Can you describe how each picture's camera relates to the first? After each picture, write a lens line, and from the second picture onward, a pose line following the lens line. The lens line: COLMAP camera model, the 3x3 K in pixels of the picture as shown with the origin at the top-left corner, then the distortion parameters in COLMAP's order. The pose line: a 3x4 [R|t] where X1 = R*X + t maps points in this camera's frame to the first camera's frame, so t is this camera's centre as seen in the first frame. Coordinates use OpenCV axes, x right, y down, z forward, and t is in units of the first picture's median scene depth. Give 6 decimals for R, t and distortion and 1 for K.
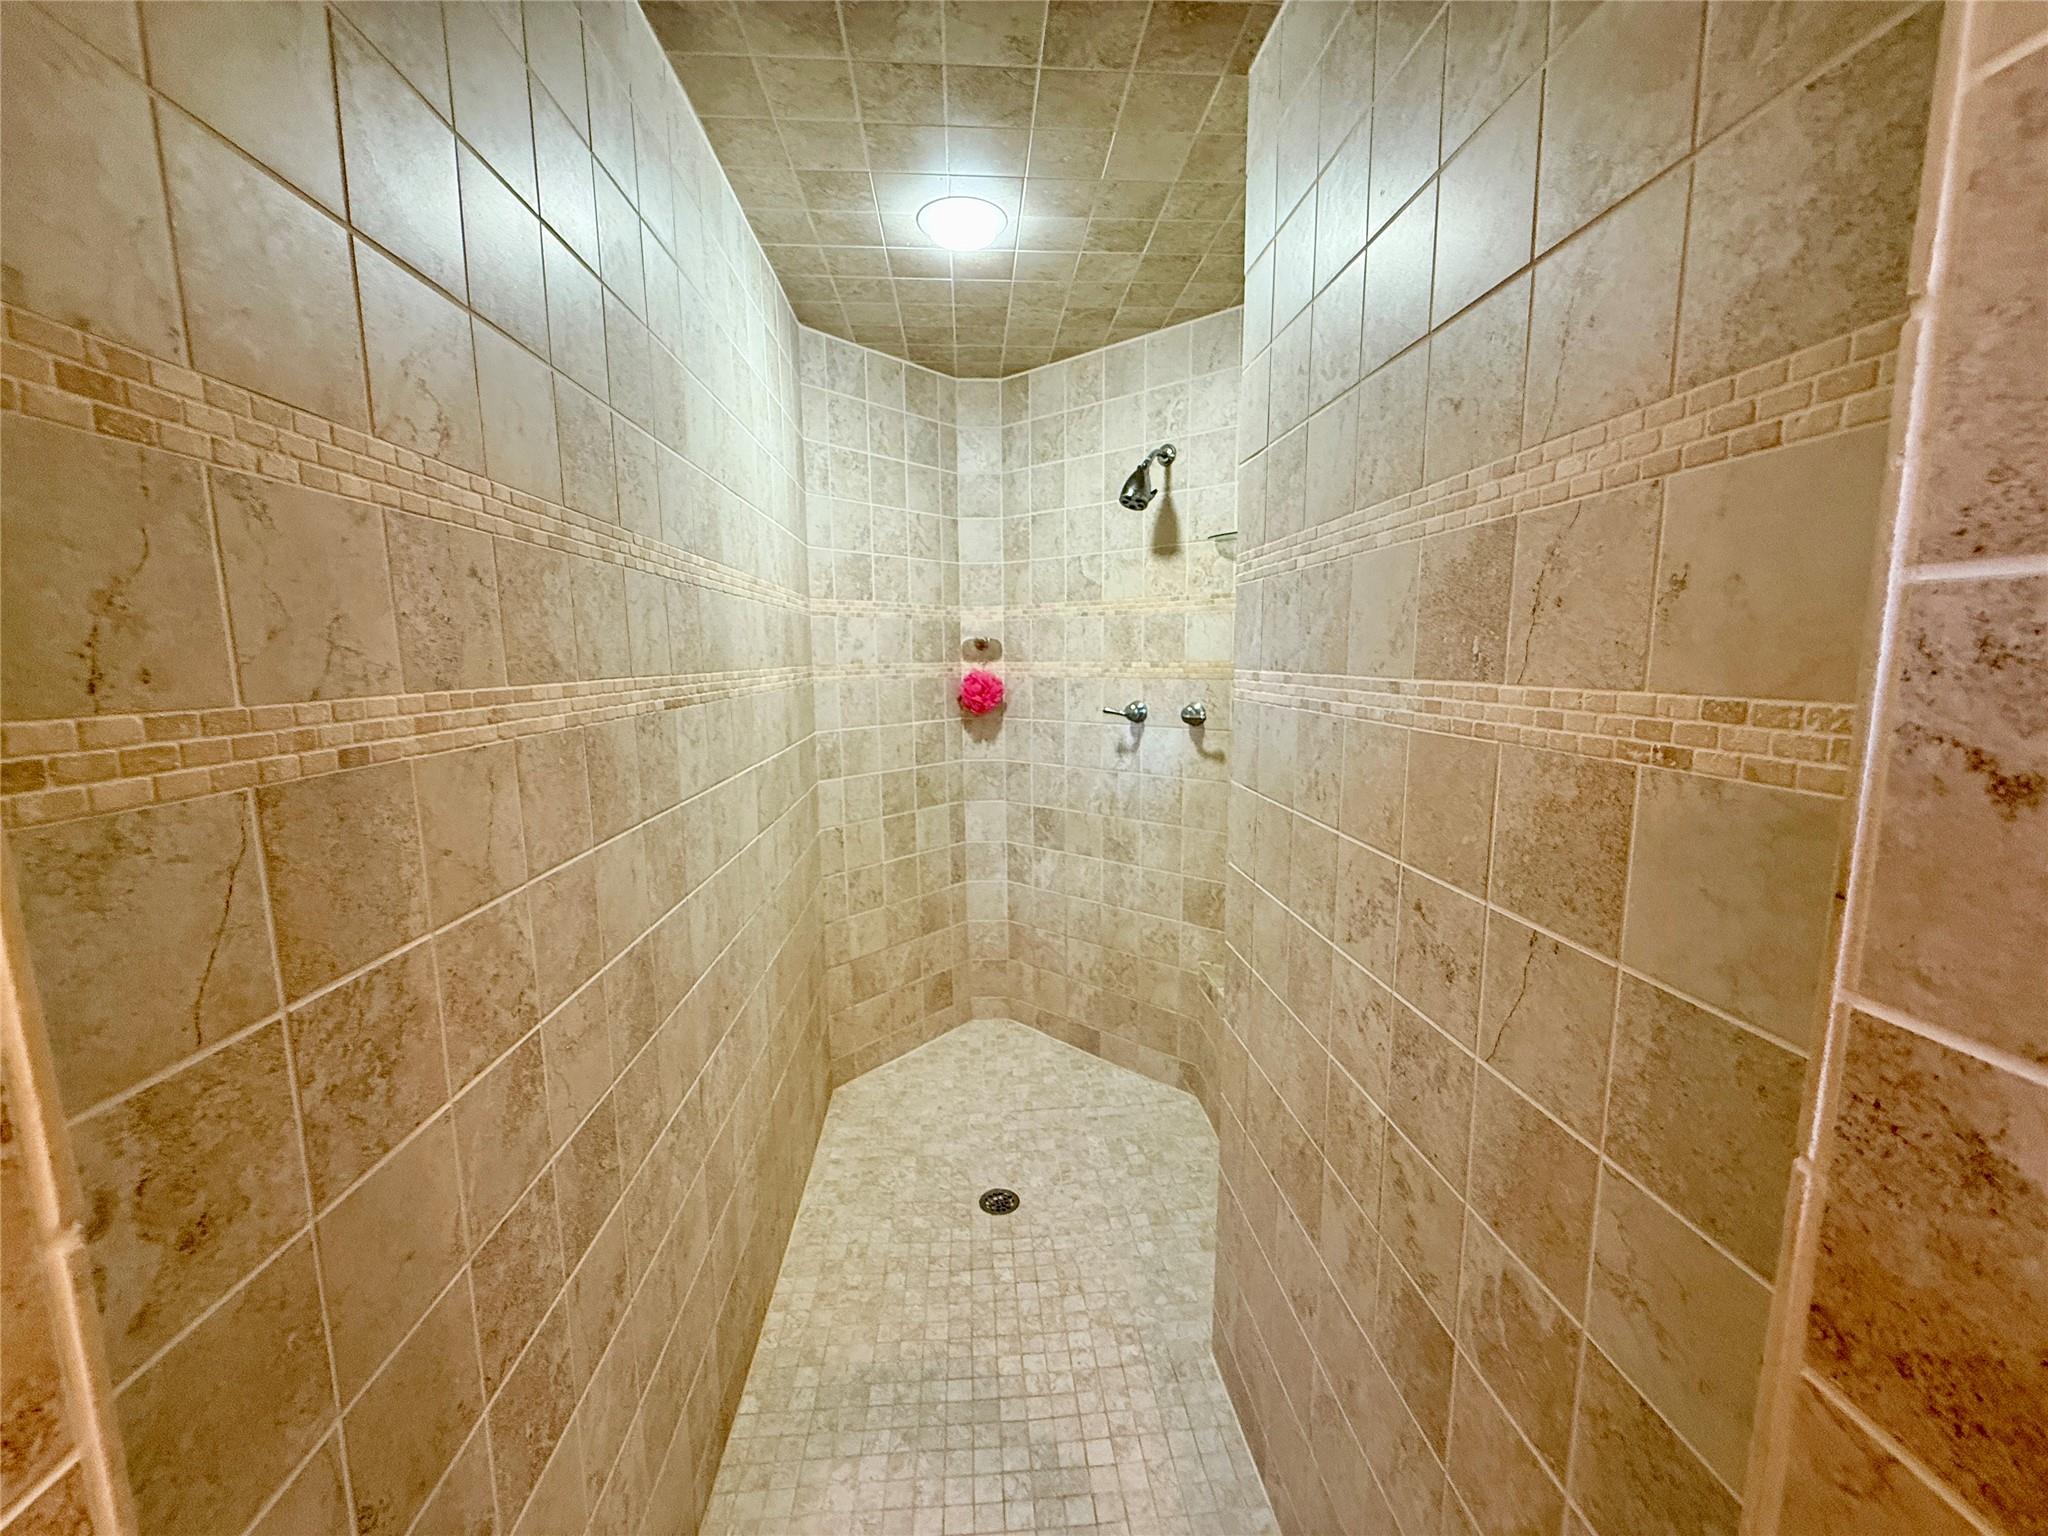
lens RADIAL K [[812.3, 0, 1030.9], [0, 812.3, 769.5], [0, 0, 1]] dist [0.001056, 0.000028]
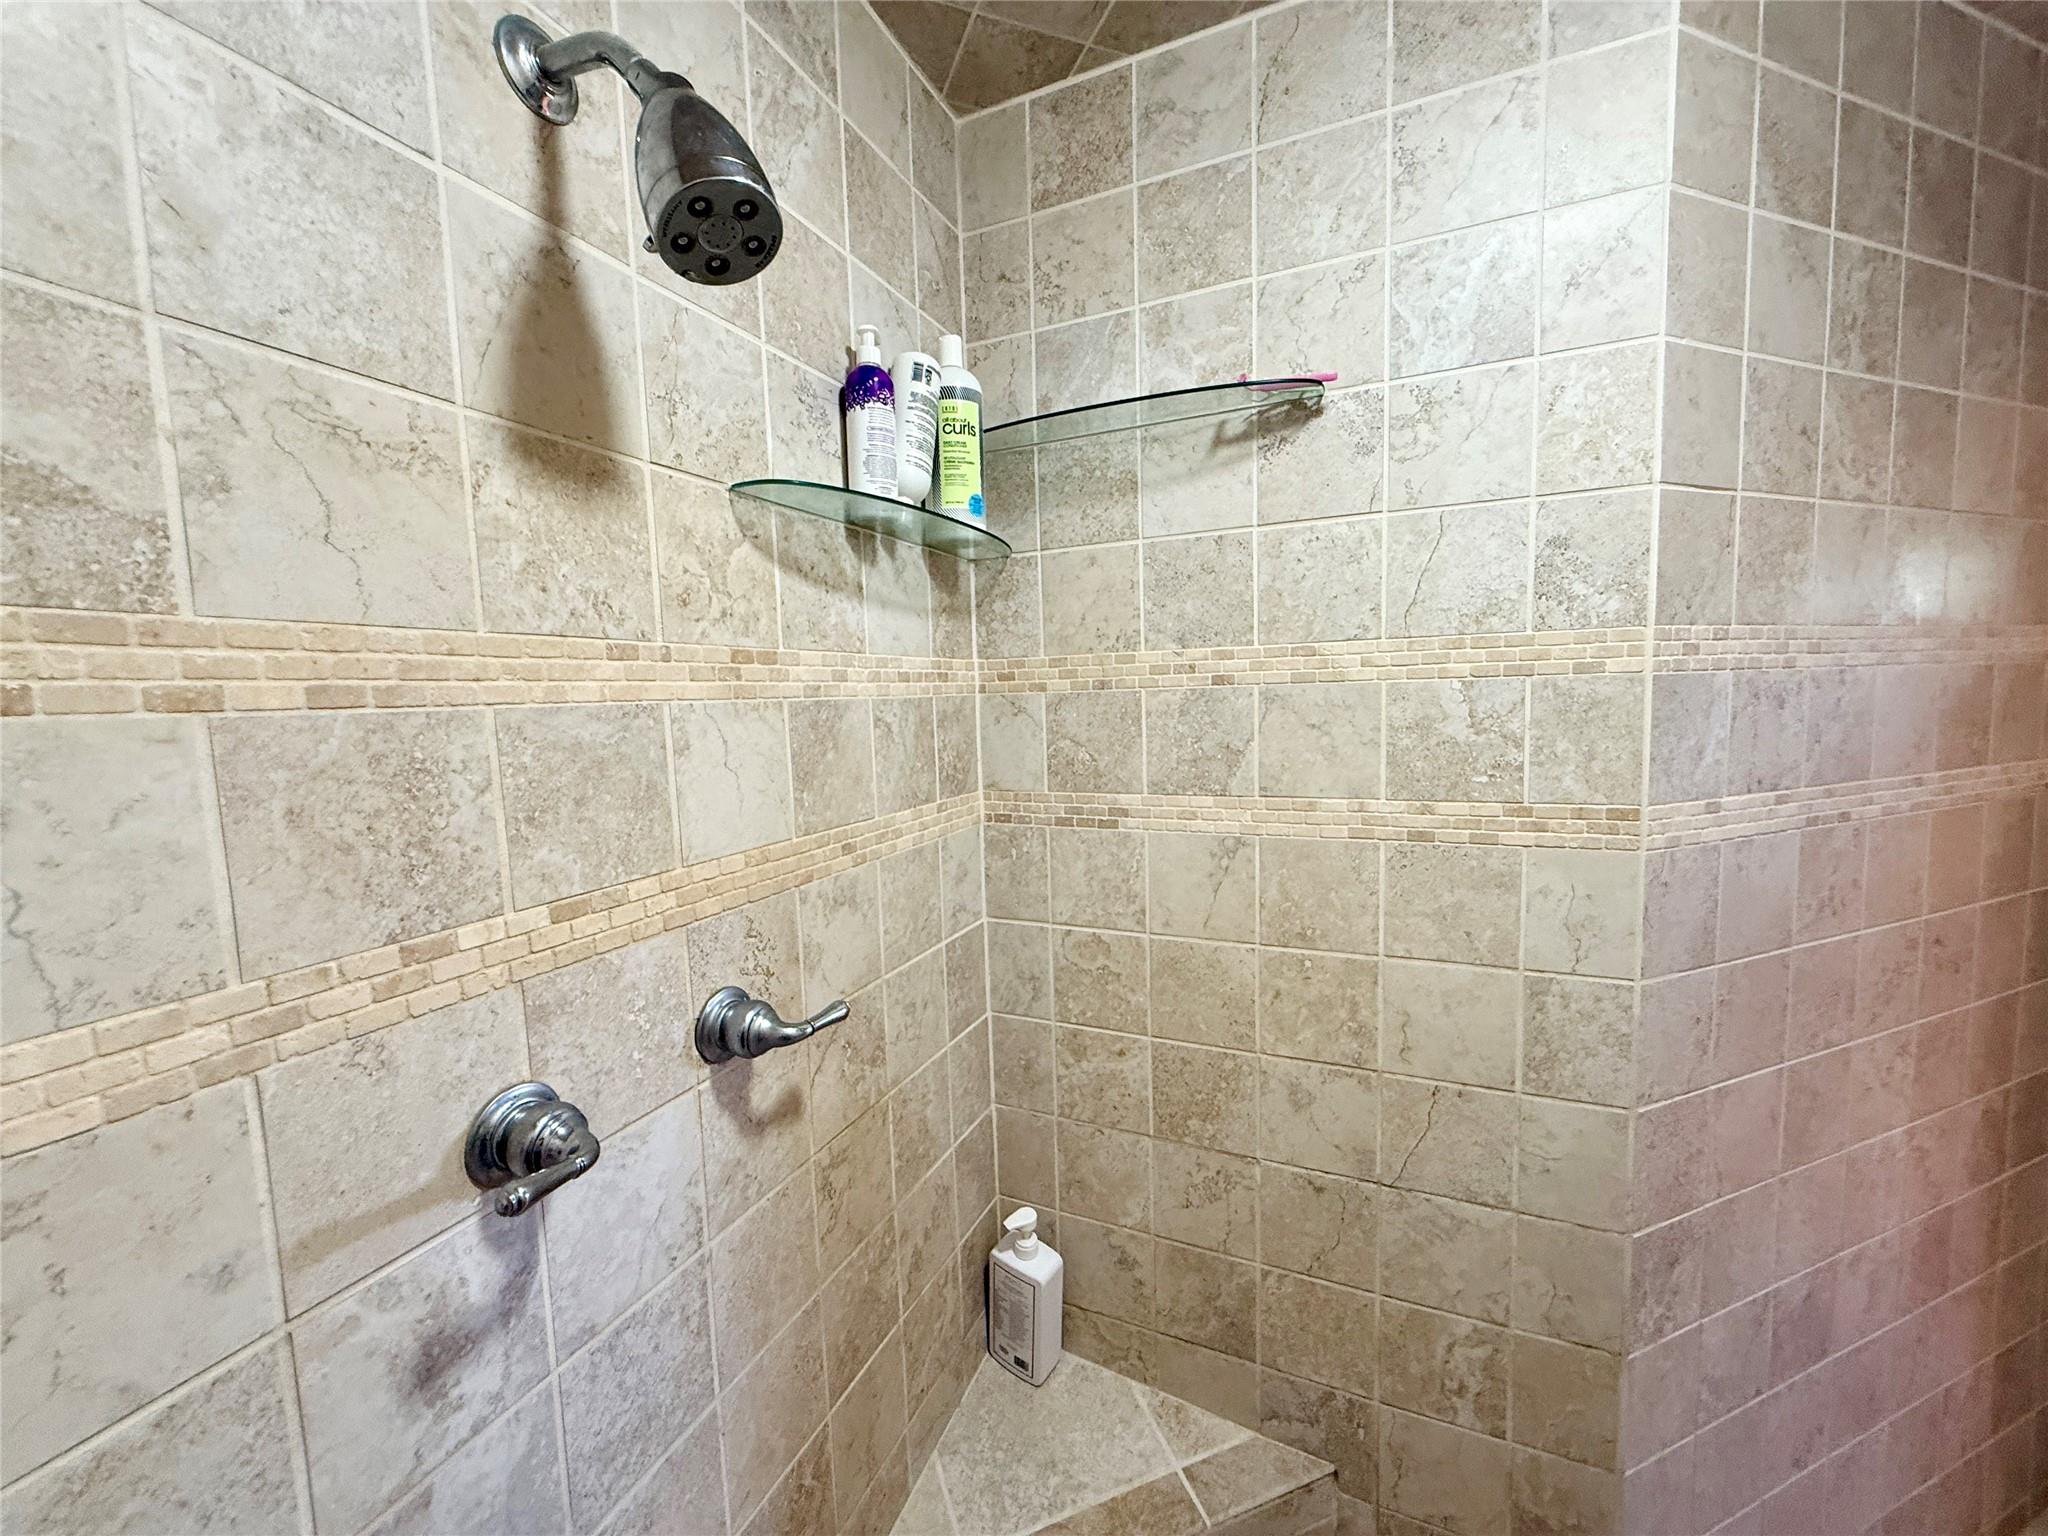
lens RADIAL K [[812.3, 0, 1030.9], [0, 812.3, 769.5], [0, 0, 1]] dist [0.001056, 0.000028]
pose [[-0.283291, -0.069930, 0.956481, -0.125009], [0.169700, 0.977945, 0.121761, -0.183047], [-0.943901, 0.196809, -0.265175, 0.956695]]
